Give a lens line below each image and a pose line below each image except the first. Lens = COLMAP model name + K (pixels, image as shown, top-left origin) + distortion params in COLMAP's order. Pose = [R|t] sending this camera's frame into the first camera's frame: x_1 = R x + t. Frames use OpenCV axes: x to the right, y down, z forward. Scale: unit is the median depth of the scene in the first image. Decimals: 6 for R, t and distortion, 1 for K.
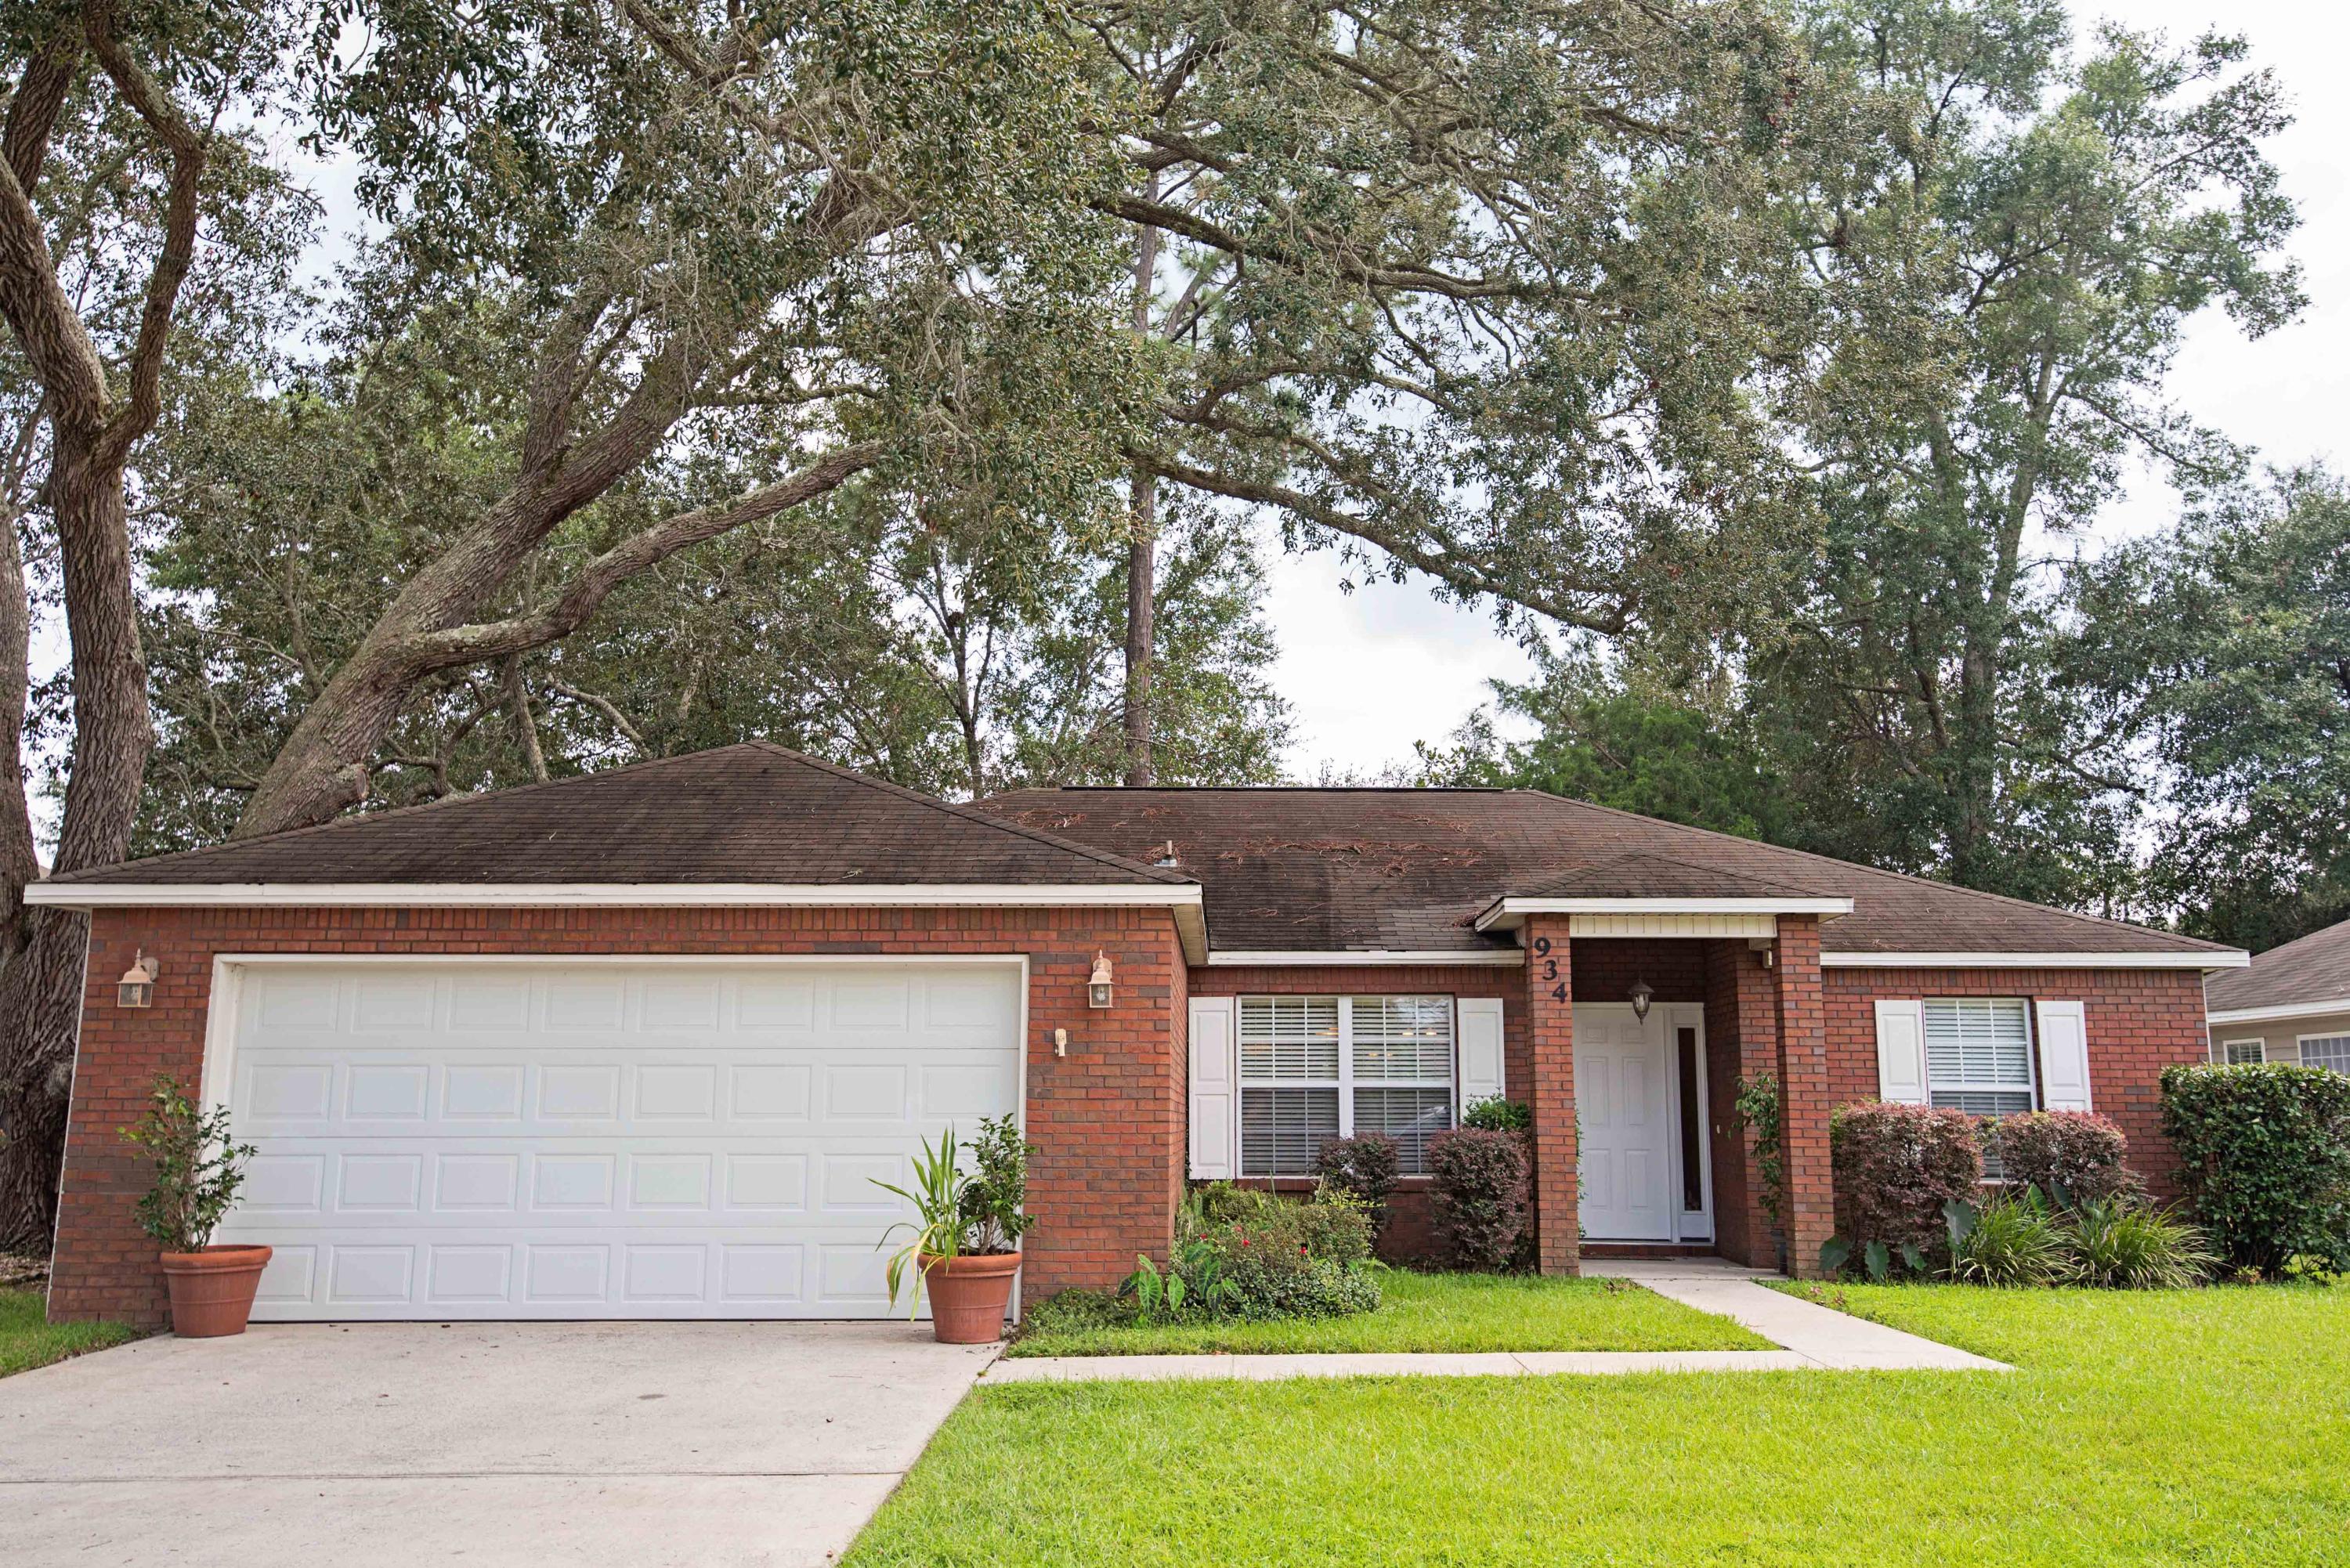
lens RADIAL K [[1923.6, 0, 1175.0], [0, 1923.6, 784.0], [0, 0, 1]] dist [0.056341, 0.005649]
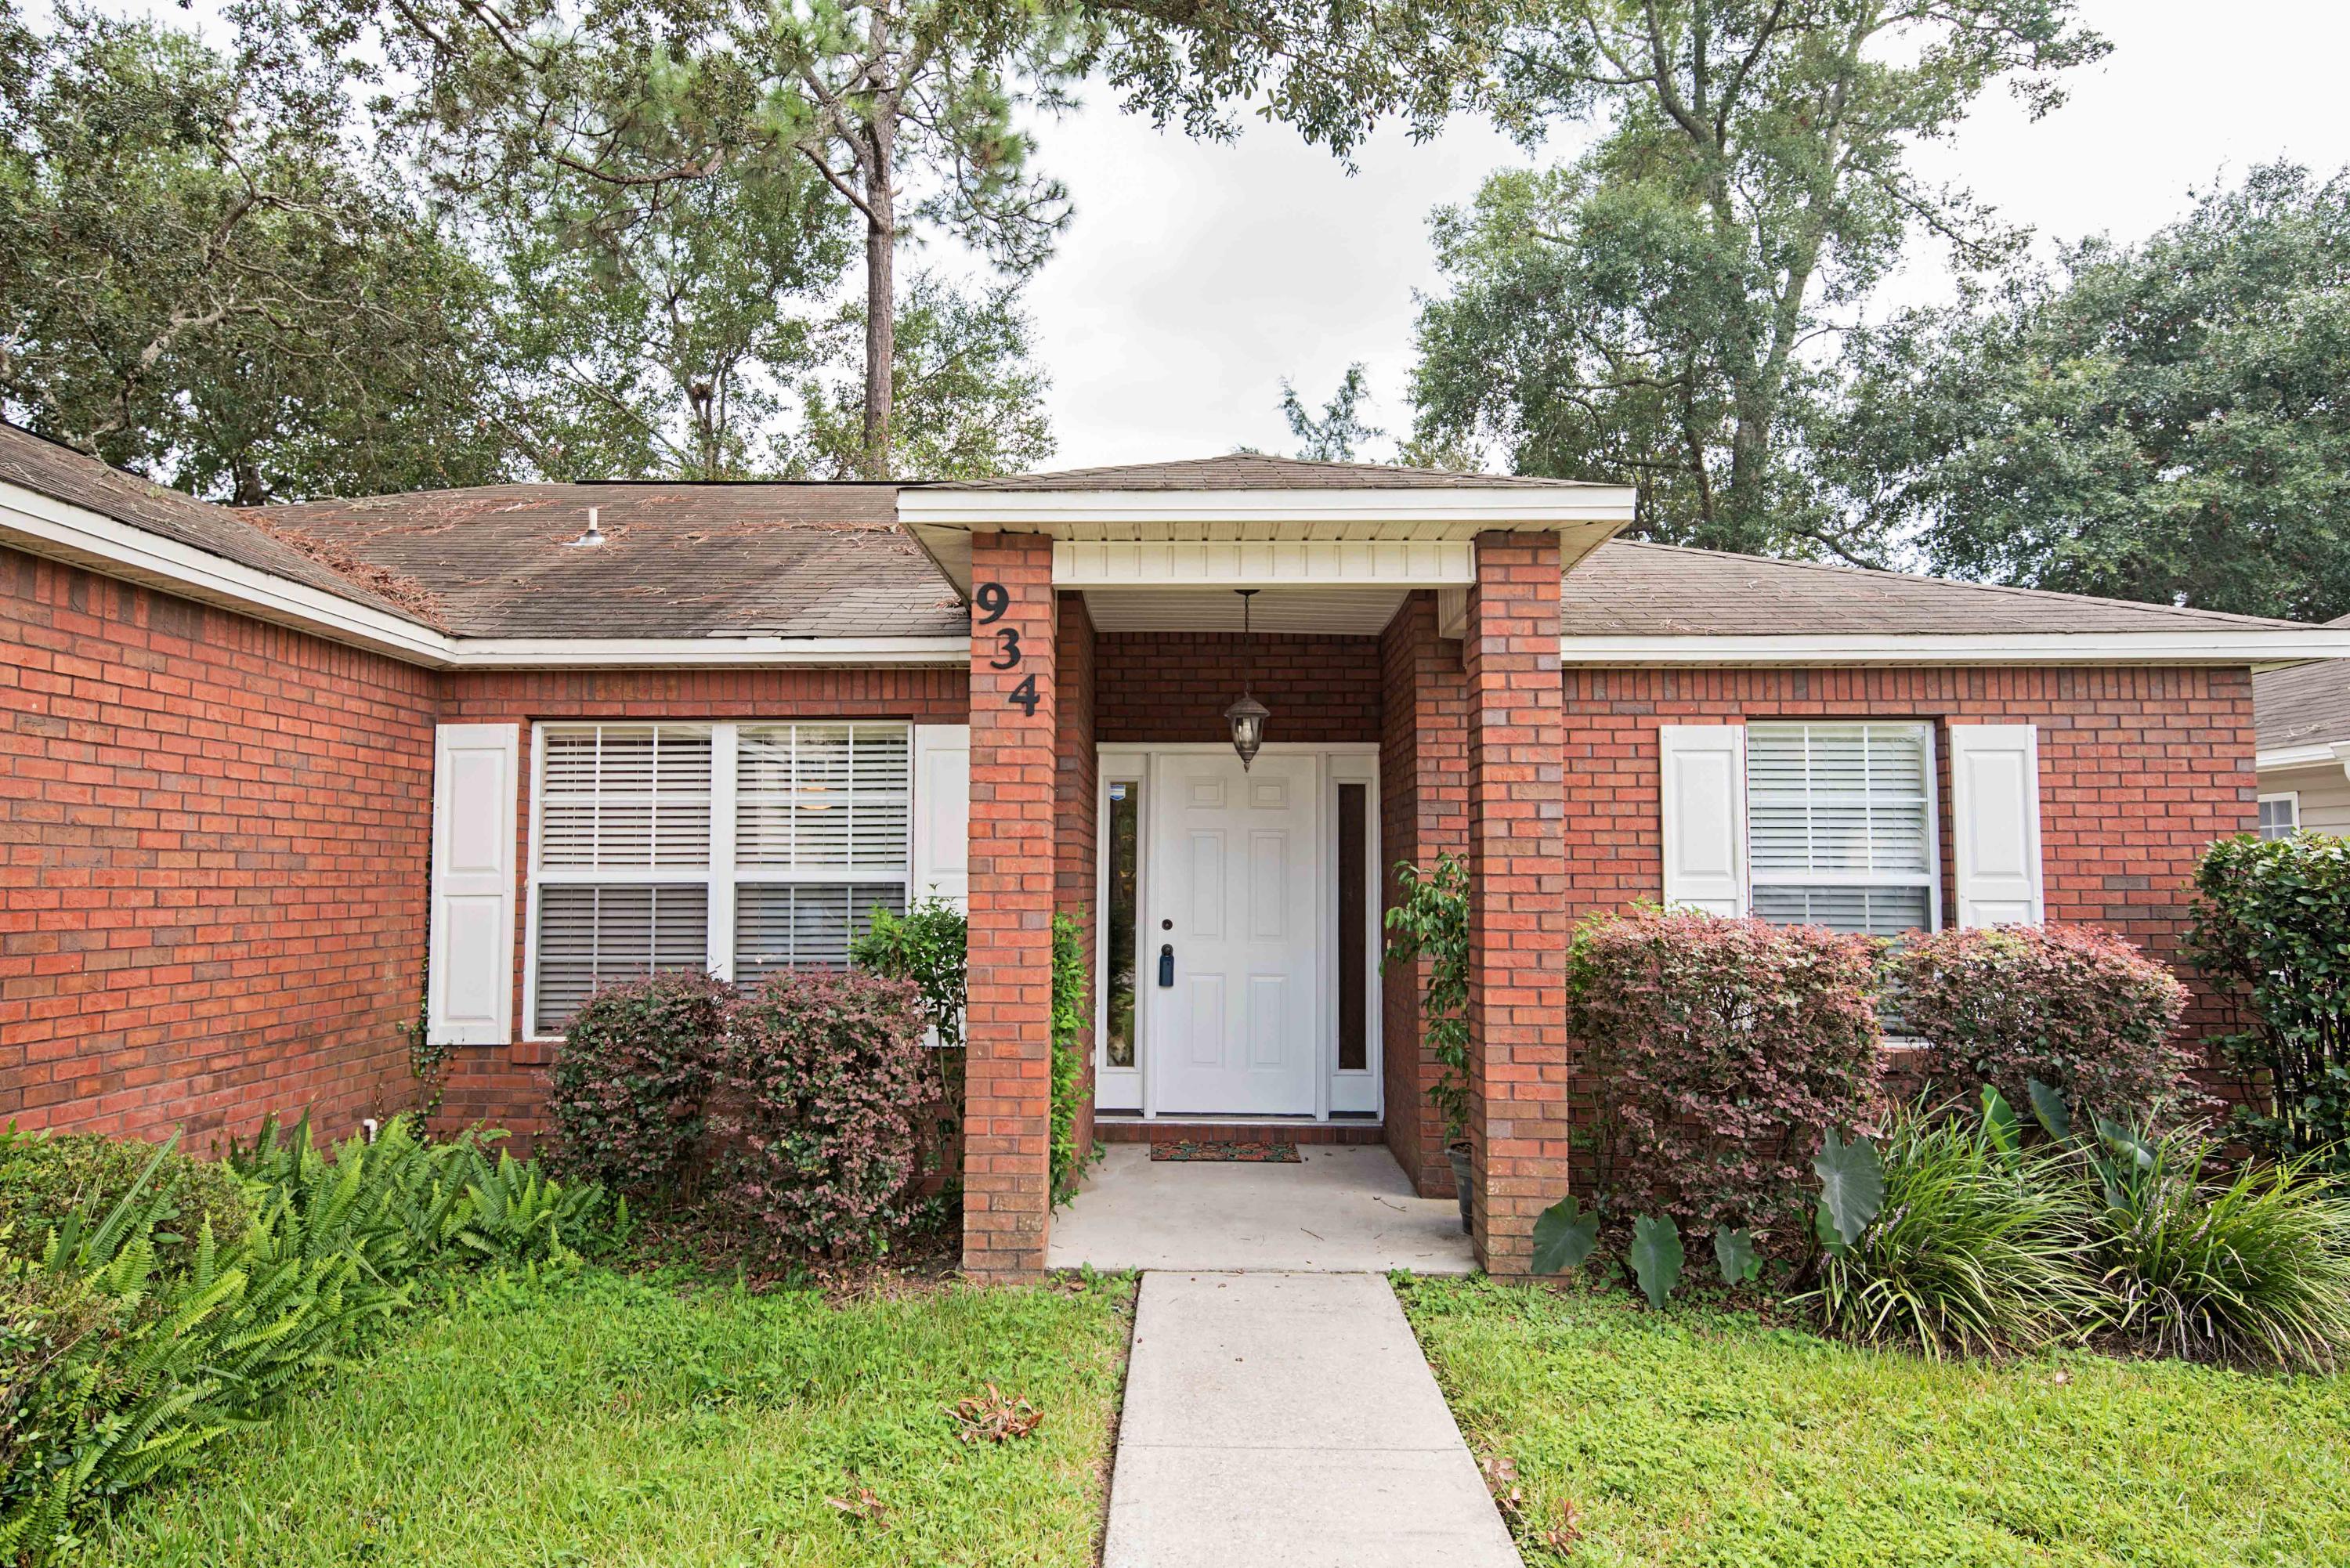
lens RADIAL K [[1409.0, 0, 1085.0], [0, 1409.0, 788.4], [0, 0, 1]] dist [0.025180, -0.002465]
pose [[0.999835, -0.000180, -0.018149, 0.203032], [0.002071, 0.994555, 0.104192, 0.086895], [0.018031, -0.104212, 0.994392, 0.591131]]
